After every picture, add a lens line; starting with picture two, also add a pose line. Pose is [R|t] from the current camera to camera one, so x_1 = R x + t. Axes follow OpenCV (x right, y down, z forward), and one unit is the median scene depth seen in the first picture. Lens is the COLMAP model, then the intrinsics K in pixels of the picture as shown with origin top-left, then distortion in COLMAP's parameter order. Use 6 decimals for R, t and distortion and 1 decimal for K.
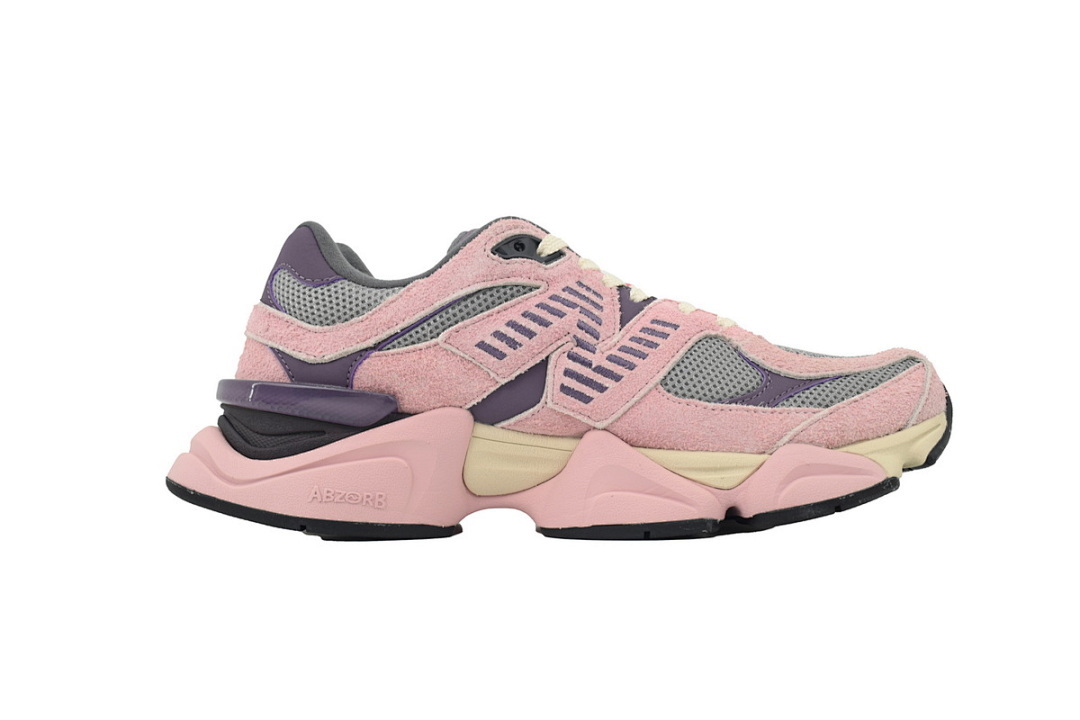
lens RADIAL K [[917.1, 0, 546.3], [0, 917.1, 360.8], [0, 0, 1]] dist [-0.097220, -0.002064]
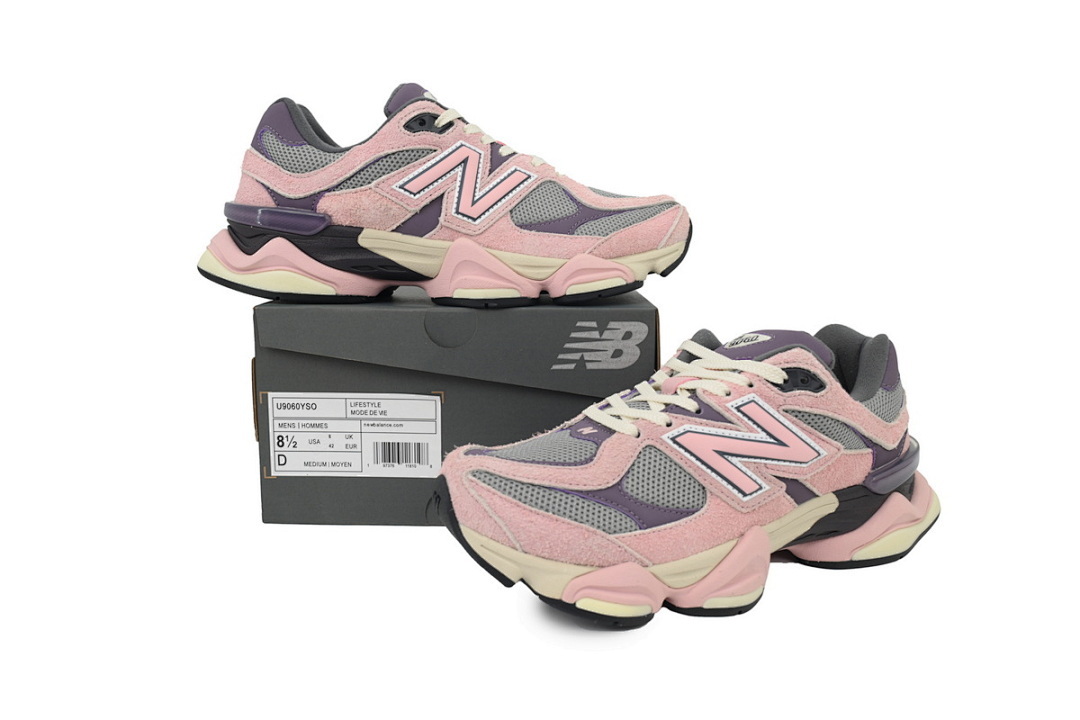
lens RADIAL K [[854.5, 0, 539.1], [0, 854.5, 363.8], [0, 0, 1]] dist [-0.013502, 0.000605]
pose [[0.997872, 0.009840, 0.064455, 0.077945], [-0.024977, 0.970824, 0.238488, -0.076136], [-0.060228, -0.239591, 0.969004, -0.511261]]
